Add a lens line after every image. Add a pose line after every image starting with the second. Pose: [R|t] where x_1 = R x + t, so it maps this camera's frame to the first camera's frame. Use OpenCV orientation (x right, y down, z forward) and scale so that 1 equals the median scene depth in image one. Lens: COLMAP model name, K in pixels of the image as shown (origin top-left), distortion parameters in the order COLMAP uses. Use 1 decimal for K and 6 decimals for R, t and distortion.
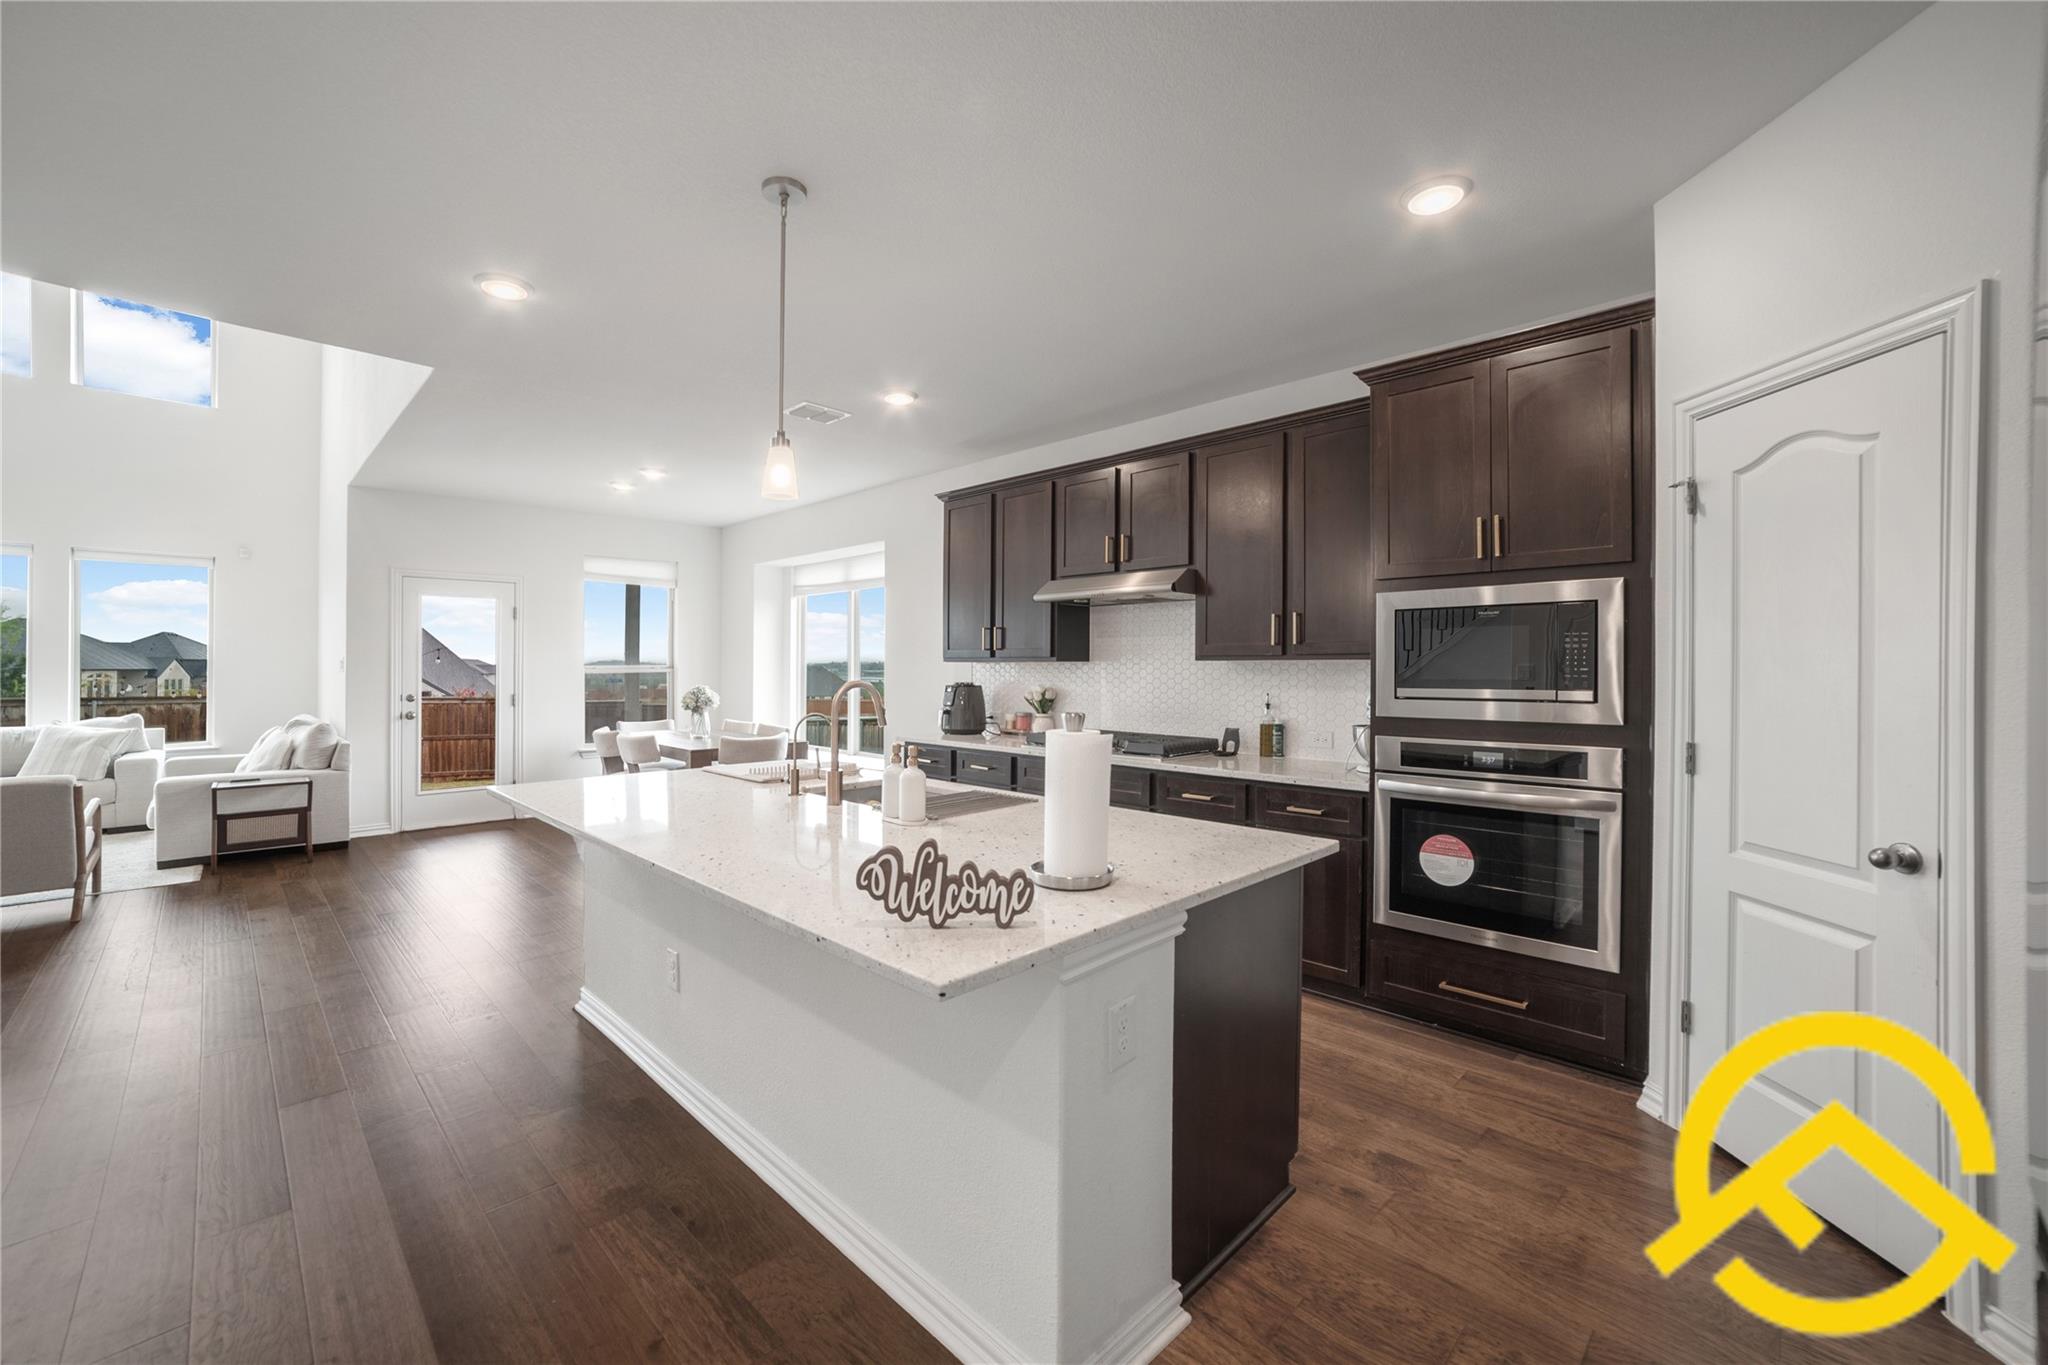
lens RADIAL K [[822.0, 0, 1006.4], [0, 822.0, 658.6], [0, 0, 1]] dist [-0.025632, -0.000077]
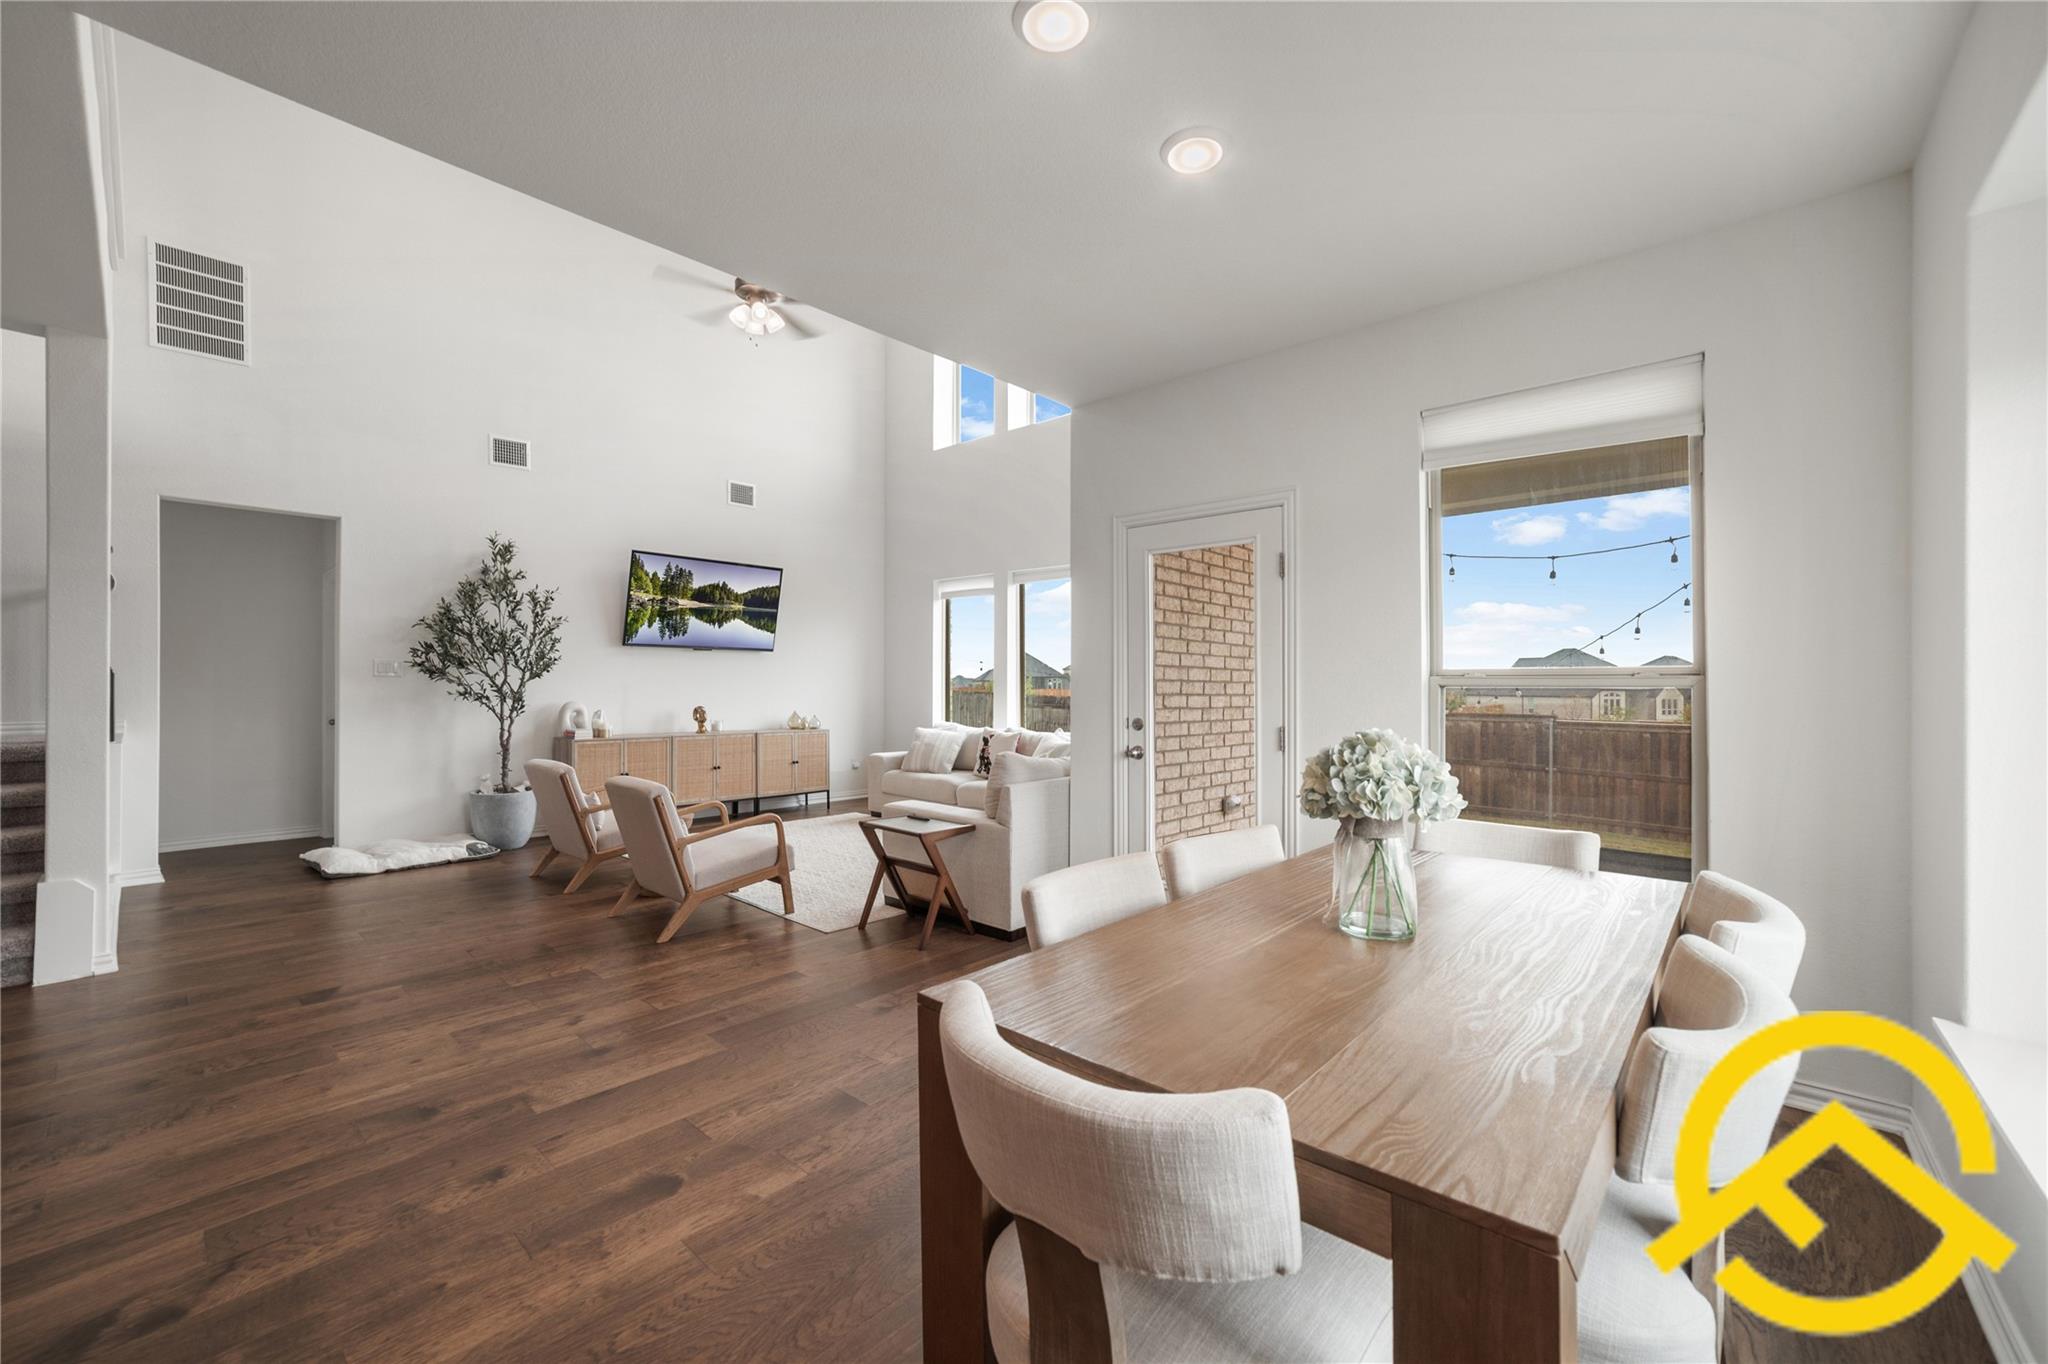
lens RADIAL K [[822.0, 0, 1006.4], [0, 822.0, 658.1], [0, 0, 1]] dist [-0.025632, -0.000077]
pose [[0.023976, -0.028845, -0.999296, -0.255664], [0.003746, 0.999579, -0.028763, 0.035822], [0.999706, -0.003053, 0.024074, 1.893115]]
